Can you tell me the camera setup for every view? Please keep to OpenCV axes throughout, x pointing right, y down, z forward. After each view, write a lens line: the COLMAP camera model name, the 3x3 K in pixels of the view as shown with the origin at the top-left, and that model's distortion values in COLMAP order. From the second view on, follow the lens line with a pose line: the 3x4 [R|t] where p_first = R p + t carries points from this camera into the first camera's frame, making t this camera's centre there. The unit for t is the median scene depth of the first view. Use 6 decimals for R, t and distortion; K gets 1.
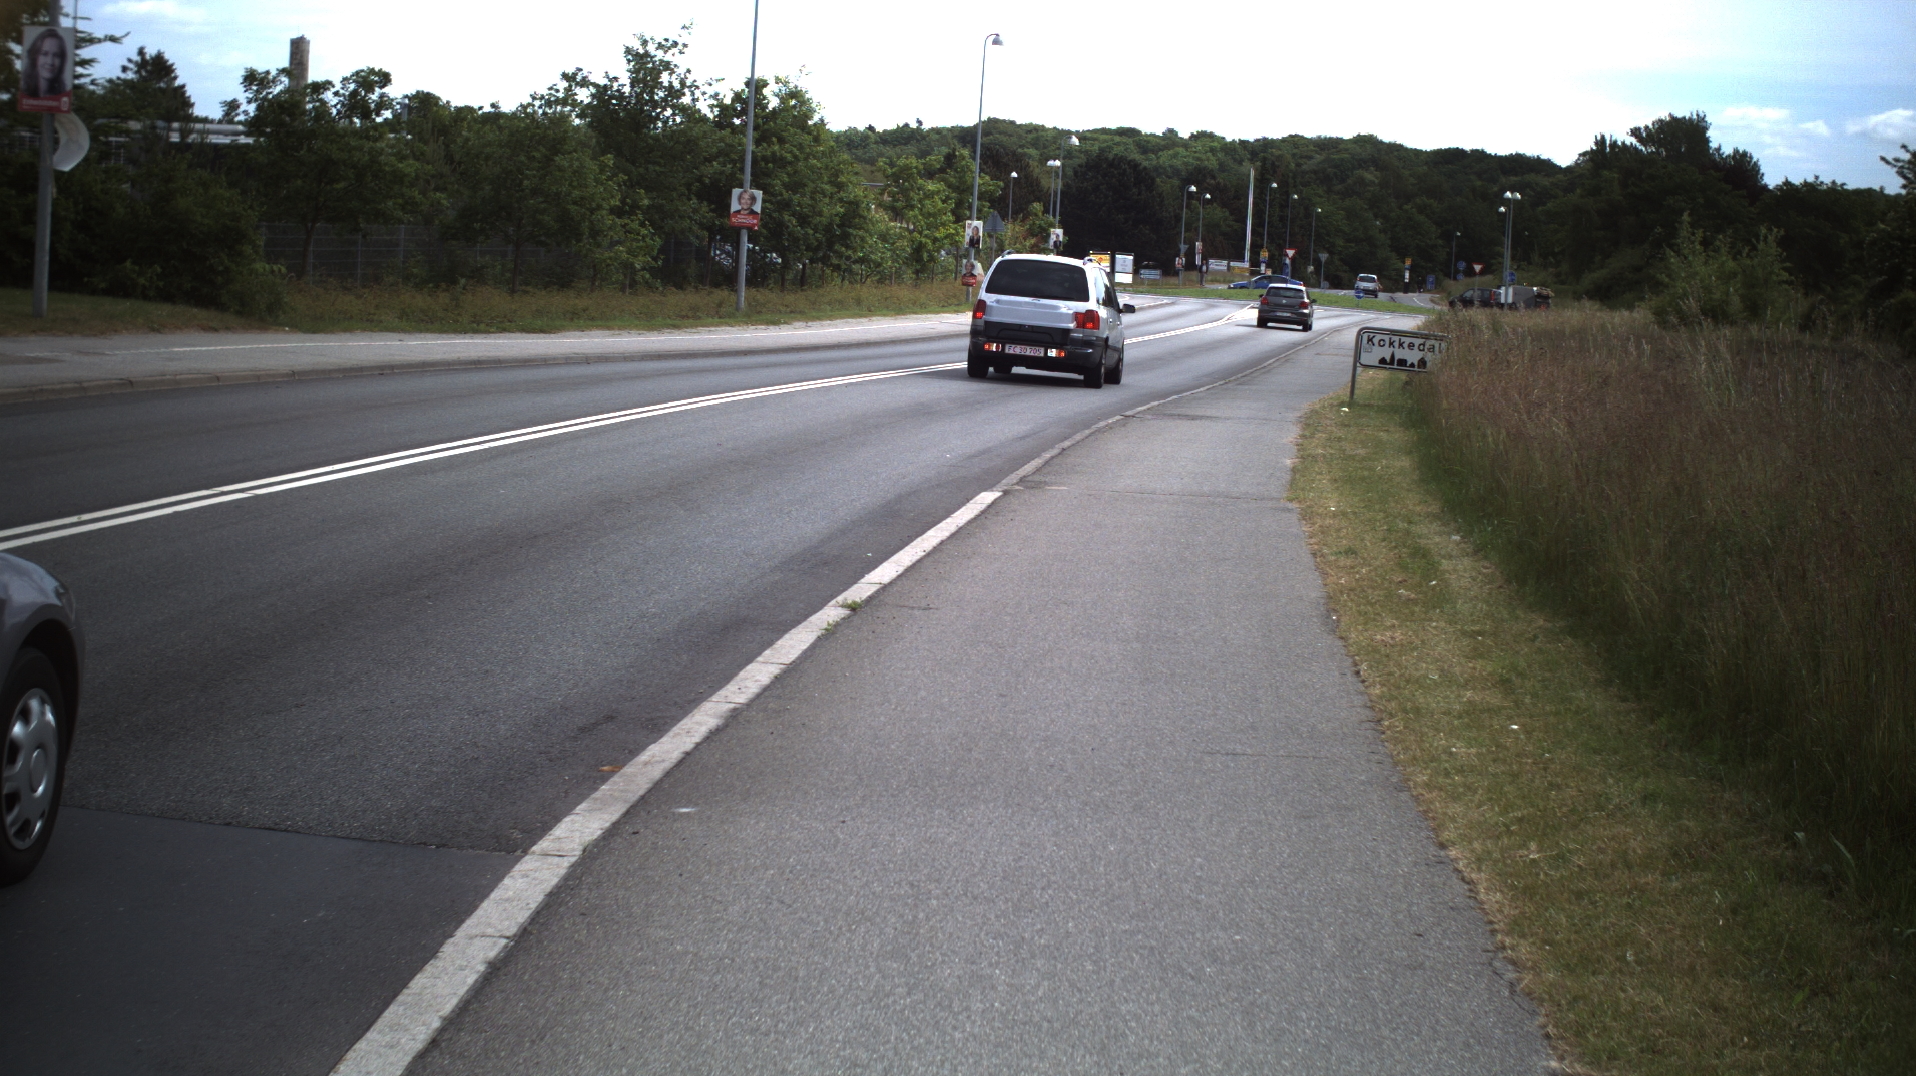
lens RADIAL K [[3398.7, 0, 979.1], [0, 3398.7, 529.8], [0, 0, 1]] dist [-0.308501, 0.455515]
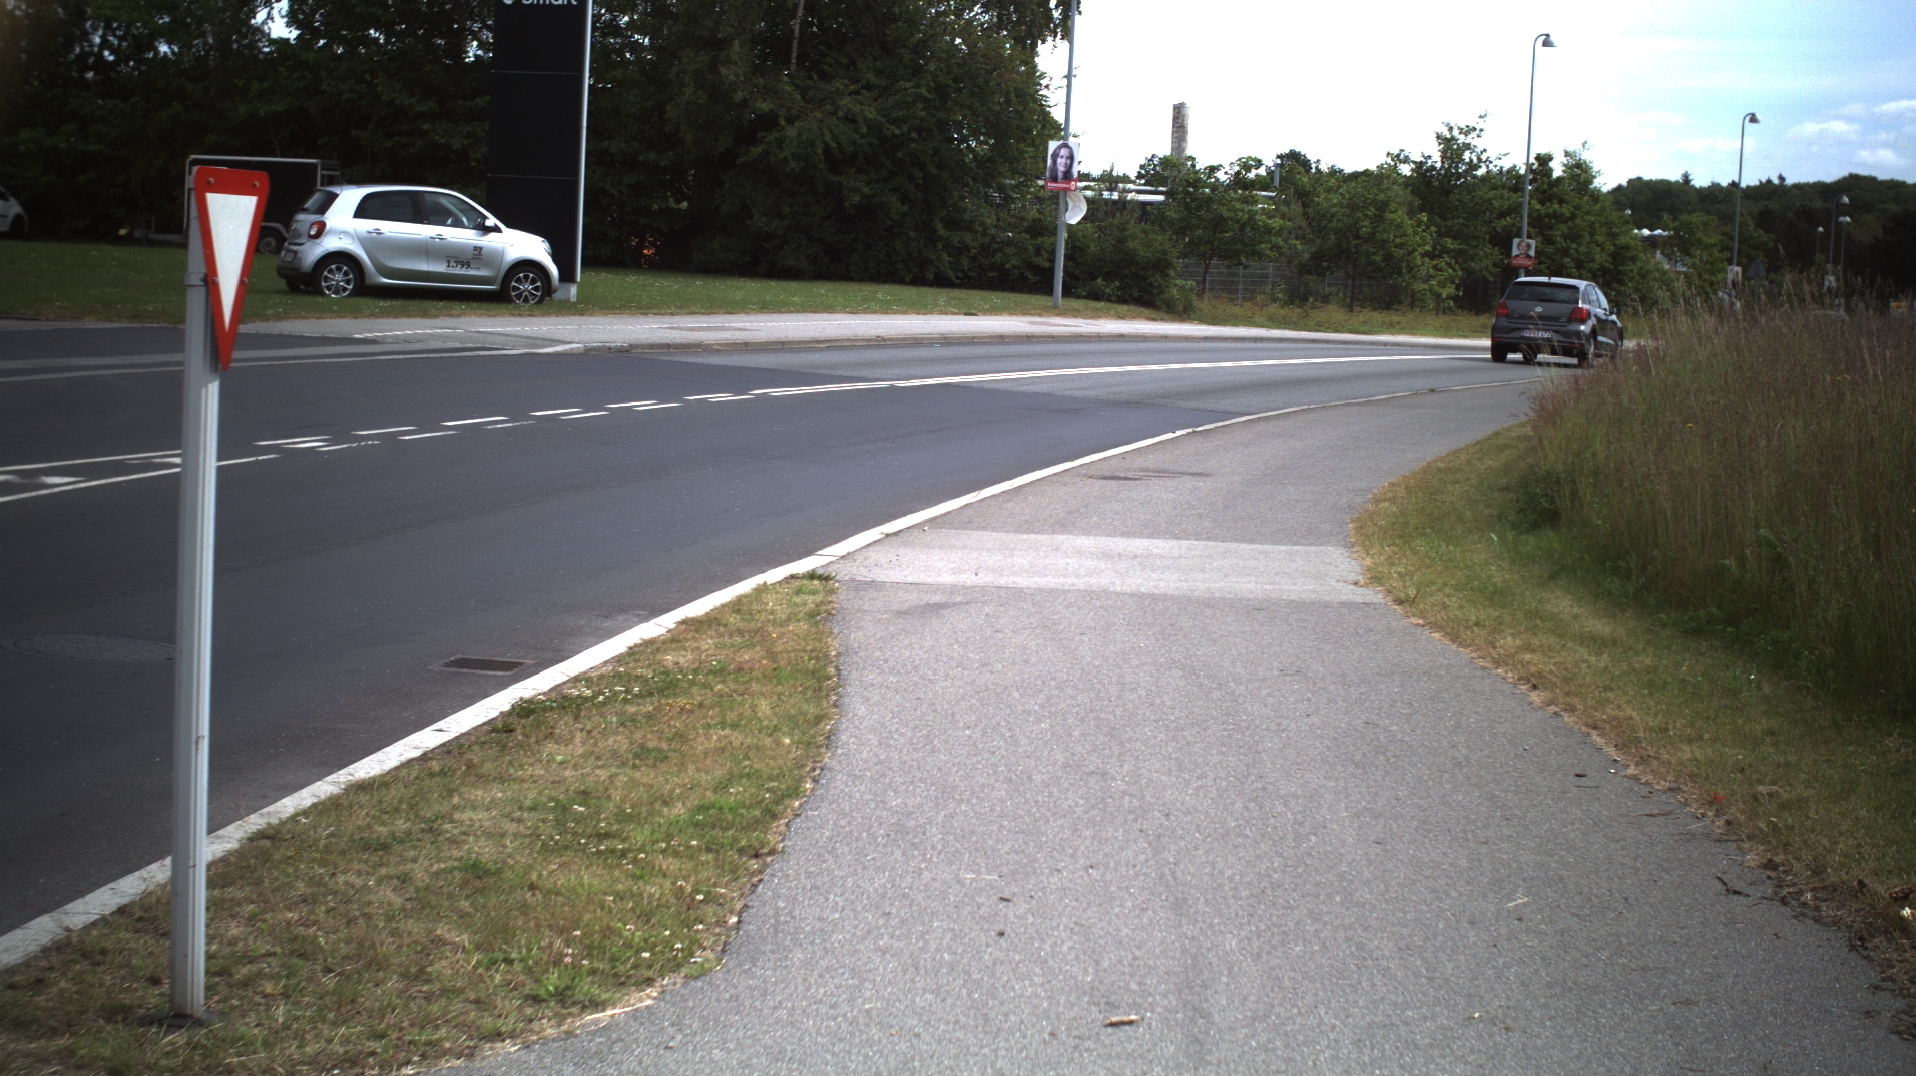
lens RADIAL K [[3398.7, 0, 979.1], [0, 3398.7, 529.8], [0, 0, 1]] dist [-0.308501, 0.455515]
pose [[0.967248, 0.012640, -0.253518, 0.059902], [-0.016669, 0.999767, -0.013750, 0.035937], [0.253285, 0.017525, 0.967233, -0.337594]]
